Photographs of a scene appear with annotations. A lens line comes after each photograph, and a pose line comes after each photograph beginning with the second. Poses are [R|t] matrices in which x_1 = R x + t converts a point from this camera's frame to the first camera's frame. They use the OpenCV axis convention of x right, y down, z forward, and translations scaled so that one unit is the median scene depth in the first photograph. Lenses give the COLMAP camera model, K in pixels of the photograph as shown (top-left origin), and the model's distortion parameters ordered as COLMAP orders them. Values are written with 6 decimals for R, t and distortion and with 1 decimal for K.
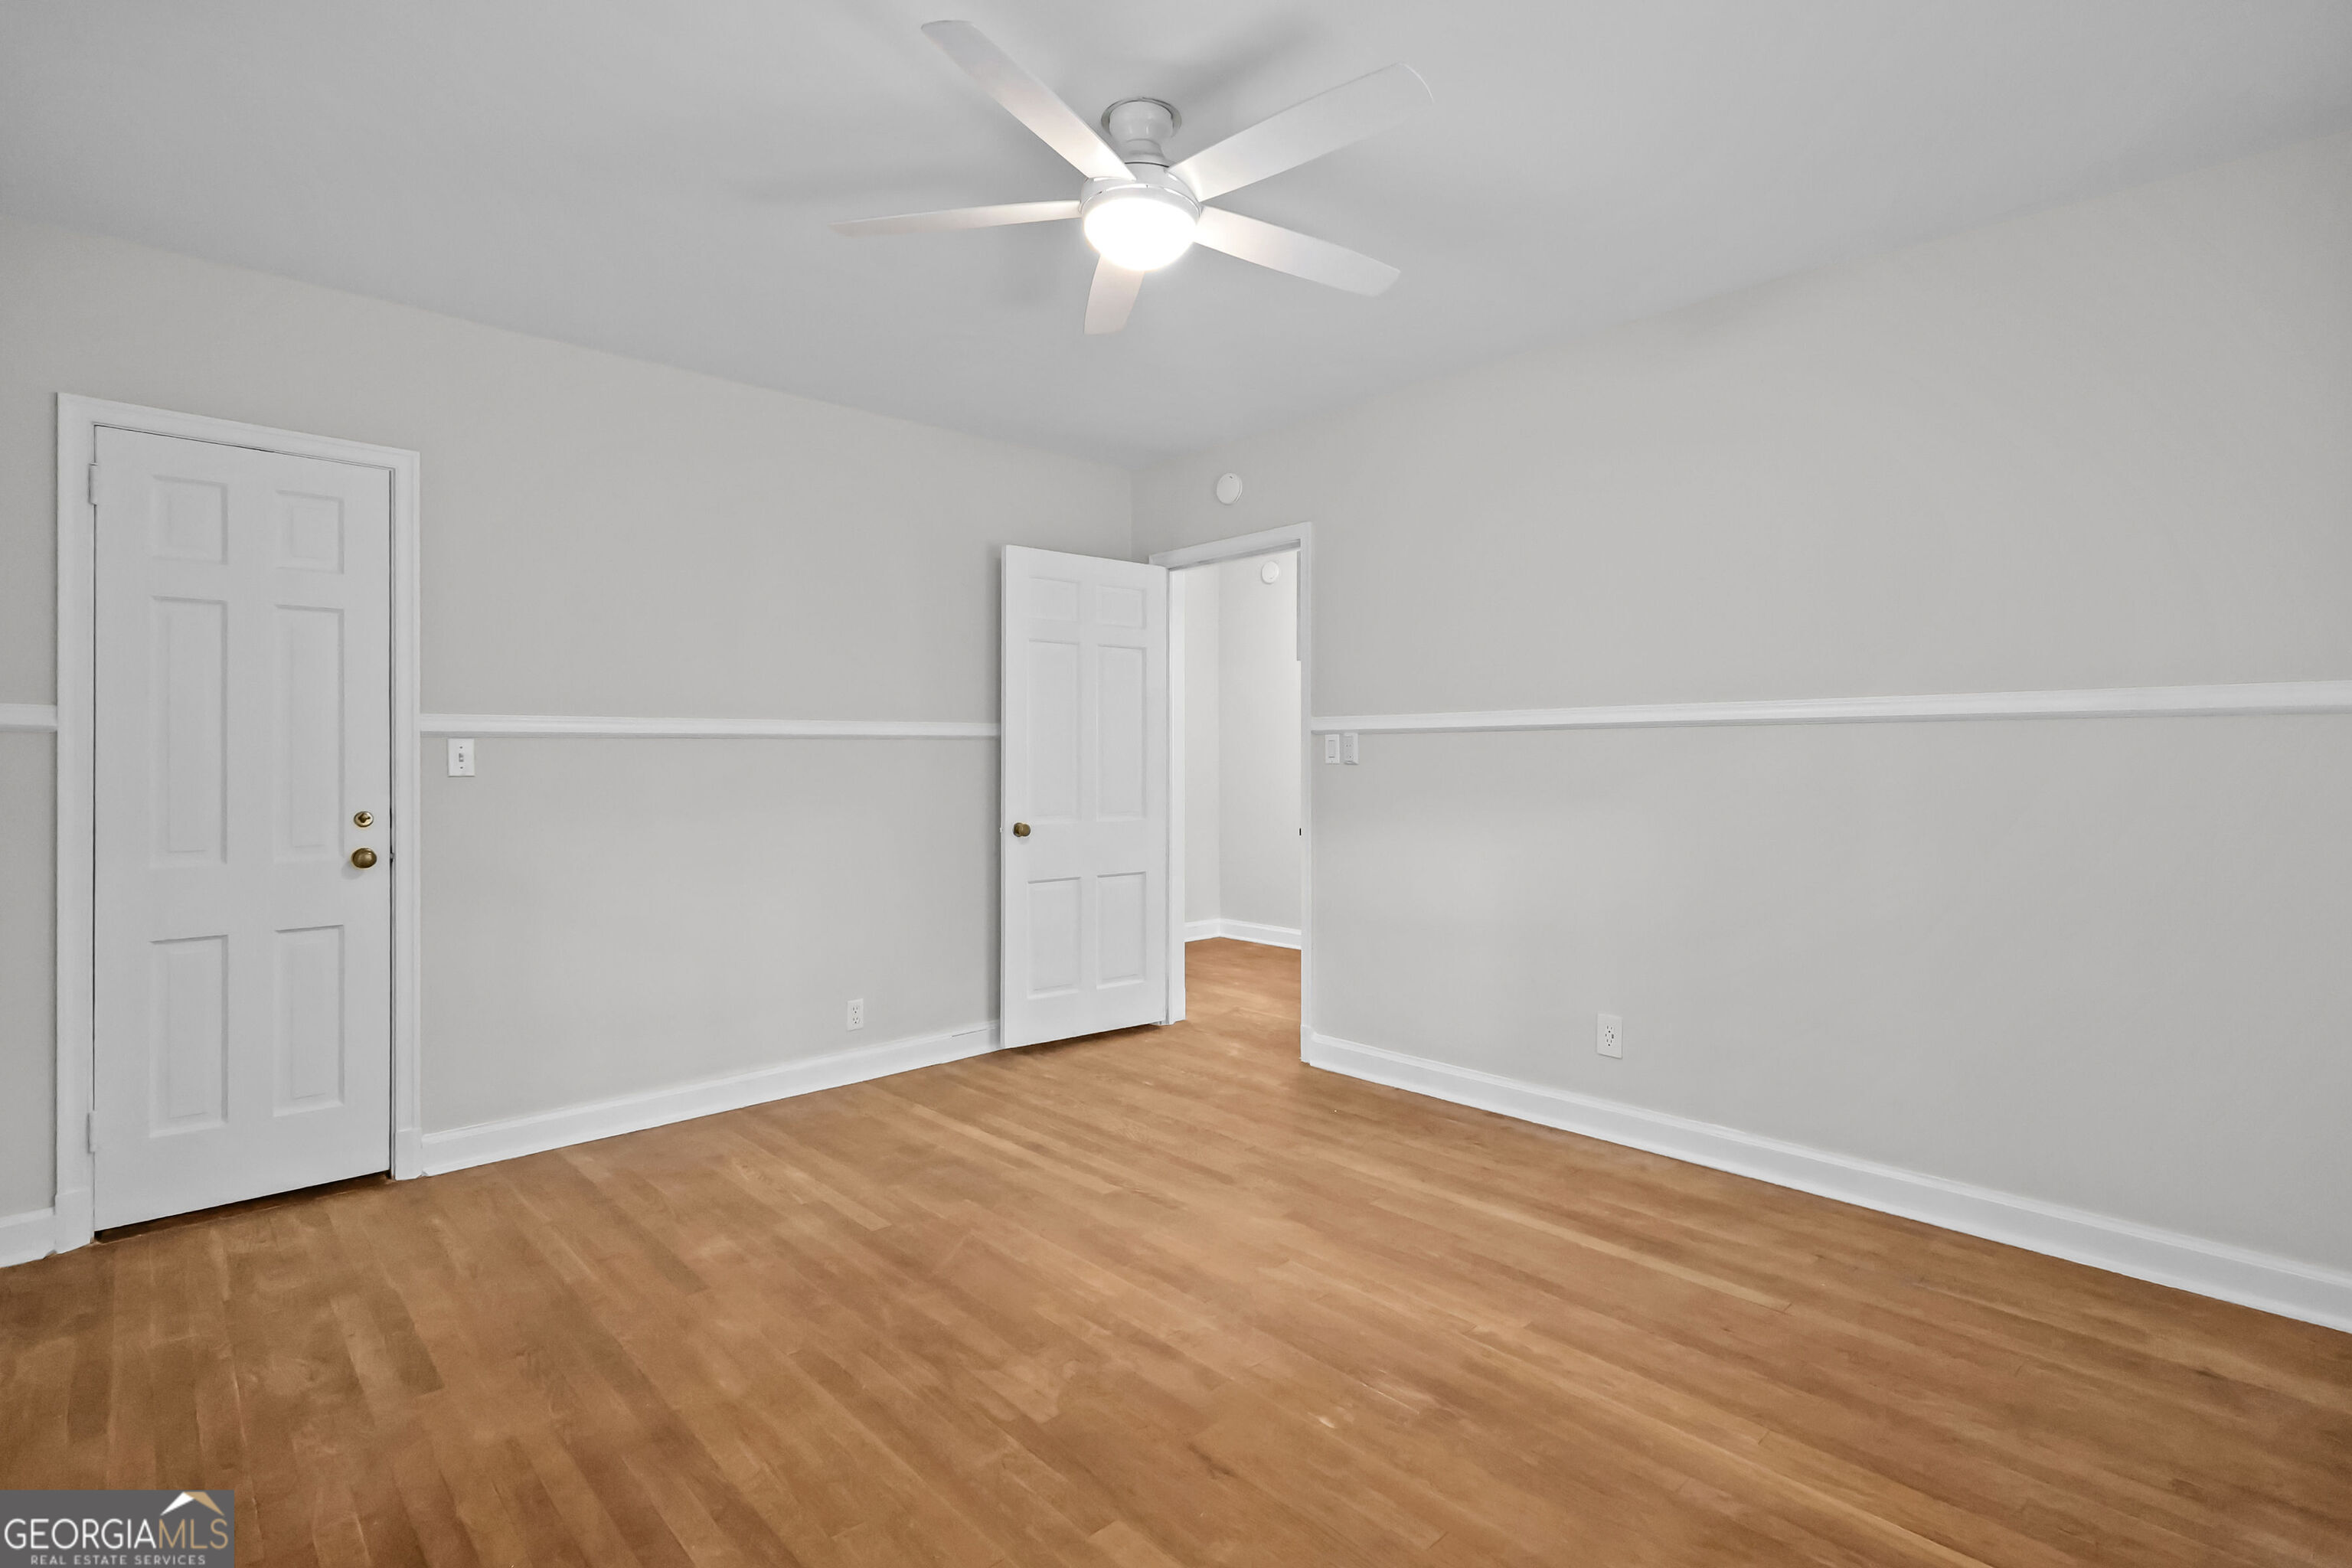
lens RADIAL K [[1073.4, 0, 1176.0], [0, 1073.4, 762.4], [0, 0, 1]] dist [-0.004829, -0.000741]
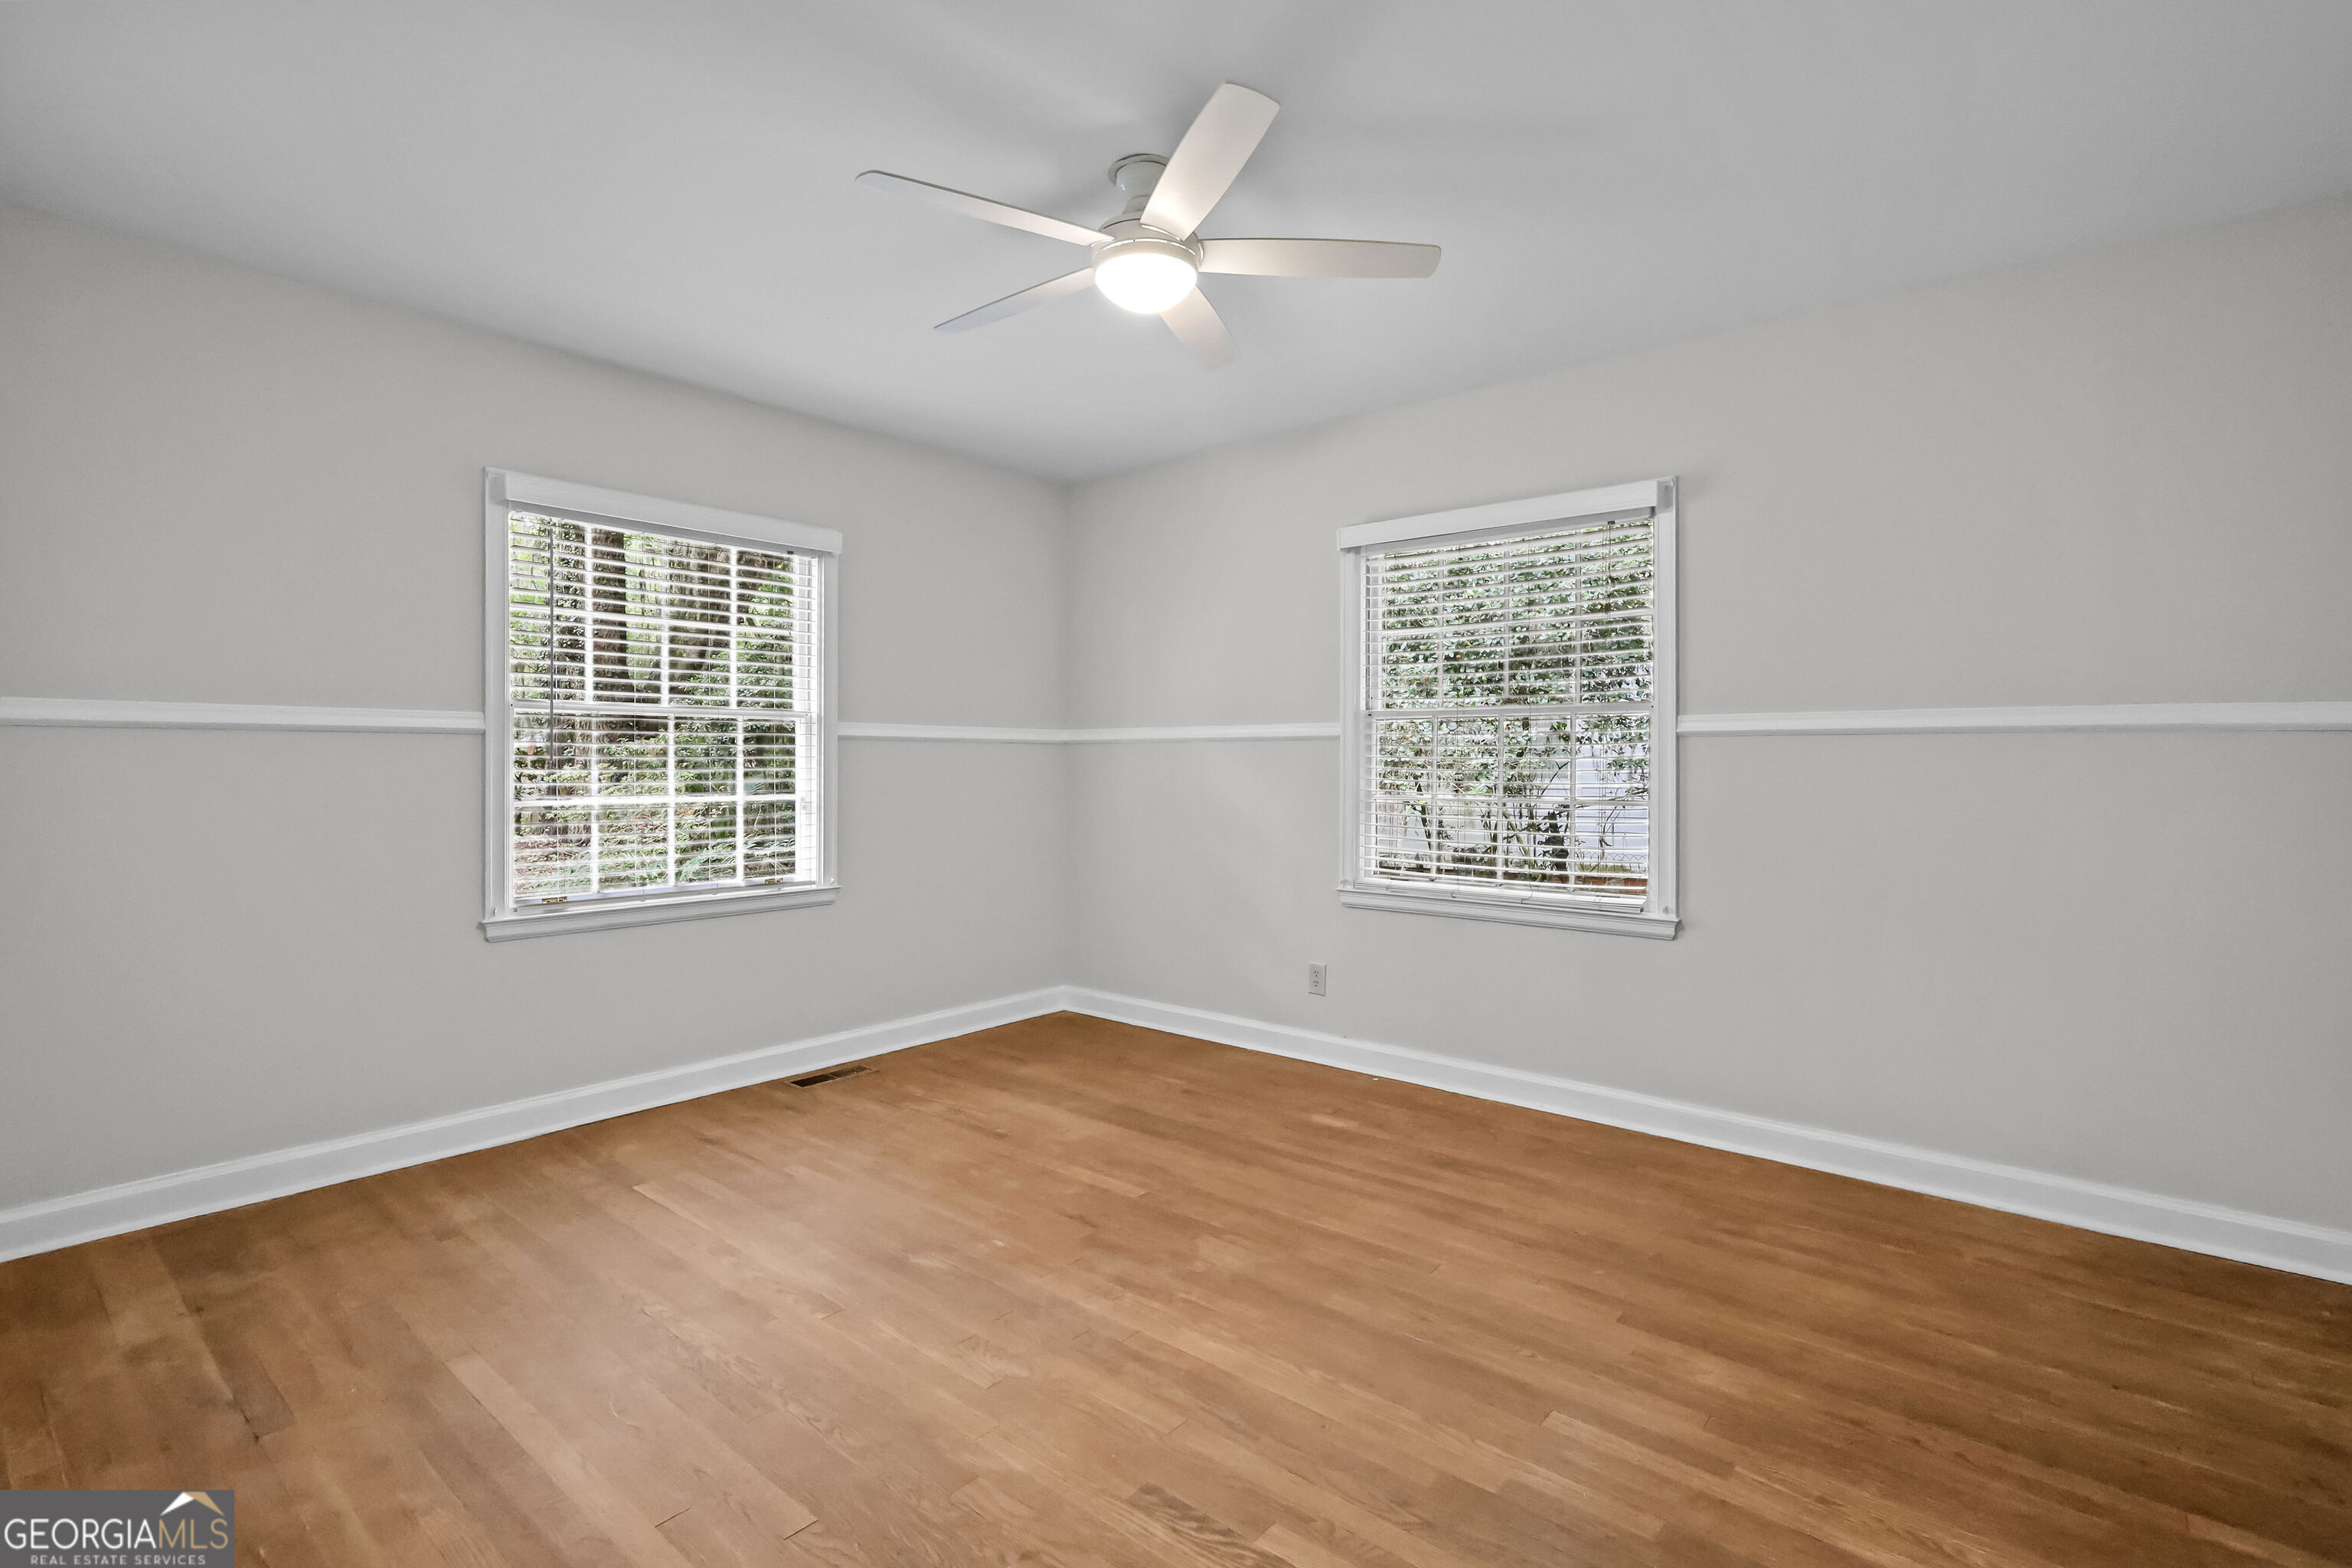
lens RADIAL K [[1073.4, 0, 1176.1], [0, 1073.4, 781.5], [0, 0, 1]] dist [-0.004829, -0.000741]
pose [[-0.991527, 0.003436, -0.129858, 0.080895], [0.000714, 0.999779, 0.020999, -0.007323], [0.129901, 0.020728, -0.991310, 2.128910]]
